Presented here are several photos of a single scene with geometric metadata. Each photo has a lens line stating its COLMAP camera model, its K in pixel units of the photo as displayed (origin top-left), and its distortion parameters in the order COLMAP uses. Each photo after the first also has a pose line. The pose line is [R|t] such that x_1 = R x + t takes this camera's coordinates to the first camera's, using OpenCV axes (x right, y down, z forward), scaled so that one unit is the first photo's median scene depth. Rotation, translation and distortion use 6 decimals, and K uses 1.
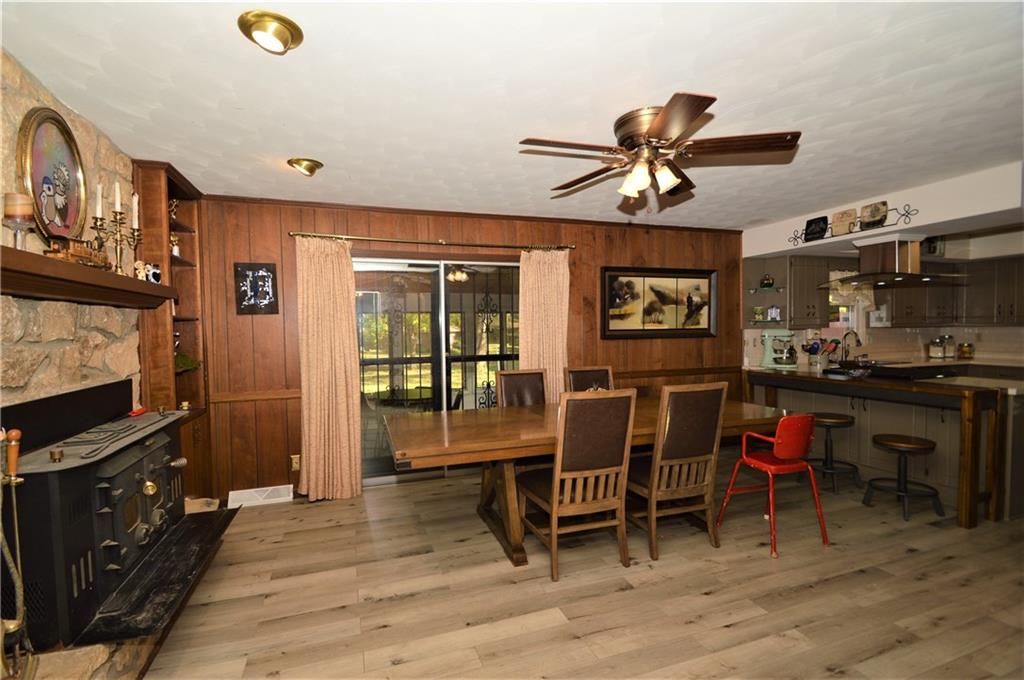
lens RADIAL K [[459.4, 0, 493.5], [0, 459.4, 341.4], [0, 0, 1]] dist [0.003628, -0.011775]
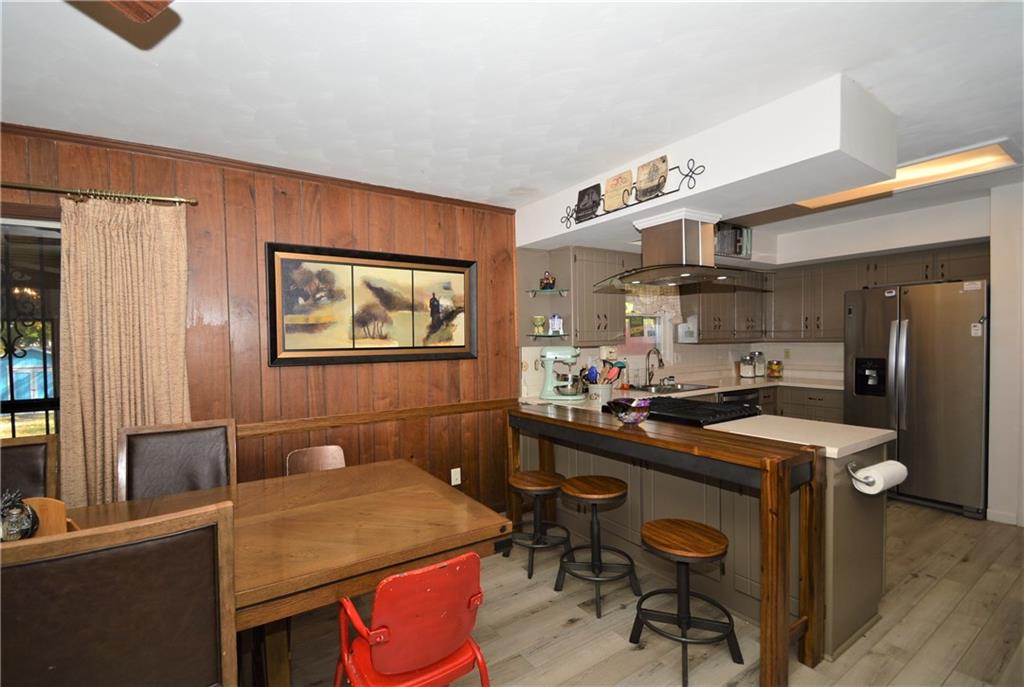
lens RADIAL K [[459.1, 0, 512.0], [0, 459.1, 343.5], [0, 0, 1]] dist [0.000316, -0.000203]
pose [[0.962098, -0.001148, 0.272700, 0.360219], [0.006185, 0.999826, -0.017612, -0.020106], [-0.272632, 0.018631, 0.961938, 0.332172]]
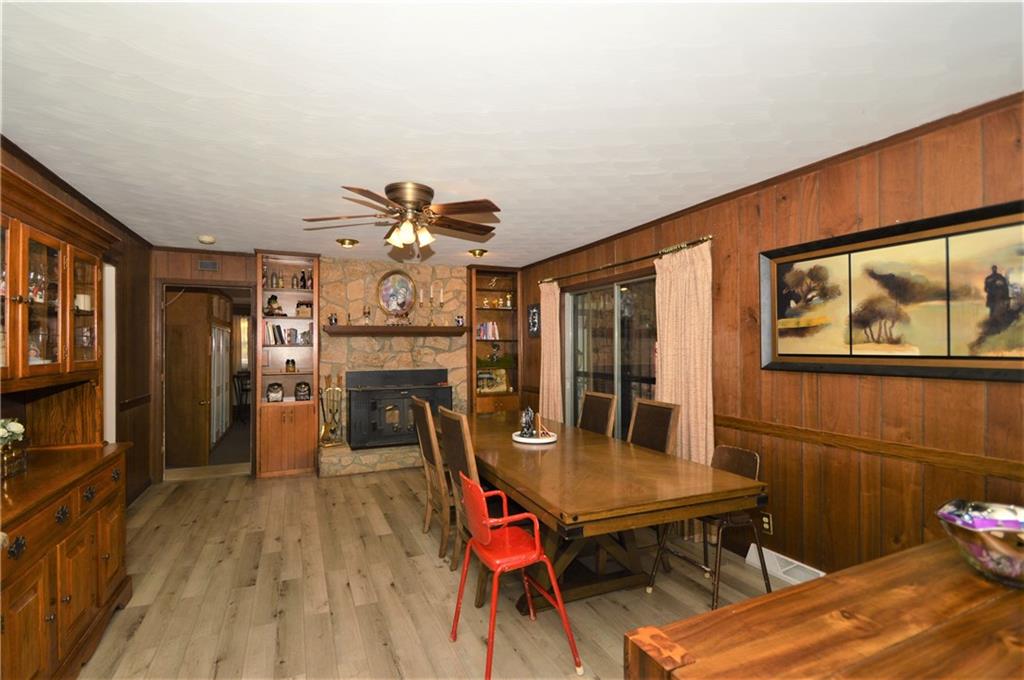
lens RADIAL K [[467.0, 0, 496.9], [0, 467.0, 344.2], [0, 0, 1]] dist [0.002066, -0.000560]
pose [[0.091798, 0.009179, -0.995735, 0.799909], [-0.025975, 0.999639, 0.006820, -0.031253], [0.995439, 0.025239, 0.092003, 0.553178]]
